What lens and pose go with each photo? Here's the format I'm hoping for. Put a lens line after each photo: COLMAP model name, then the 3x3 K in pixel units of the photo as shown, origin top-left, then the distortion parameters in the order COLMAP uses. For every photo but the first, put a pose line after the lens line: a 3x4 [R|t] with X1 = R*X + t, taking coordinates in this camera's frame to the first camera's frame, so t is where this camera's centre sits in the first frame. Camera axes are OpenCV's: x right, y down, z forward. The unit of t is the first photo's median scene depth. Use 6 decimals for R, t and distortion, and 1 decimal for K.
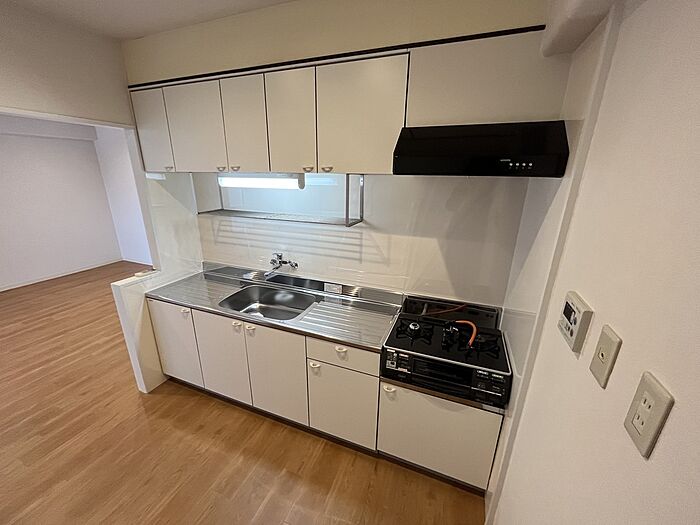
lens RADIAL K [[281.9, 0, 350.0], [0, 281.9, 262.5], [0, 0, 1]] dist [0.000161, -0.000485]
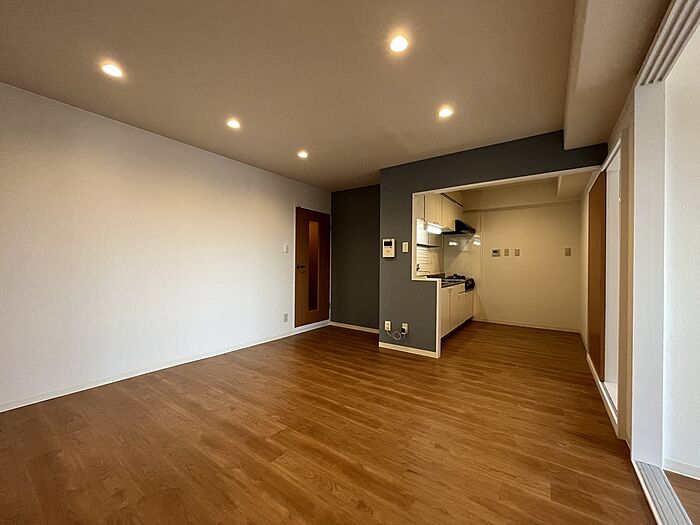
lens RADIAL K [[281.9, 0, 350.0], [0, 281.9, 262.5], [0, 0, 1]] dist [0.000161, -0.000485]
pose [[0.240724, -0.011610, 0.970524, -2.730261], [0.295724, 0.953263, -0.061947, -0.073834], [-0.924445, 0.301920, 0.232907, 1.123241]]
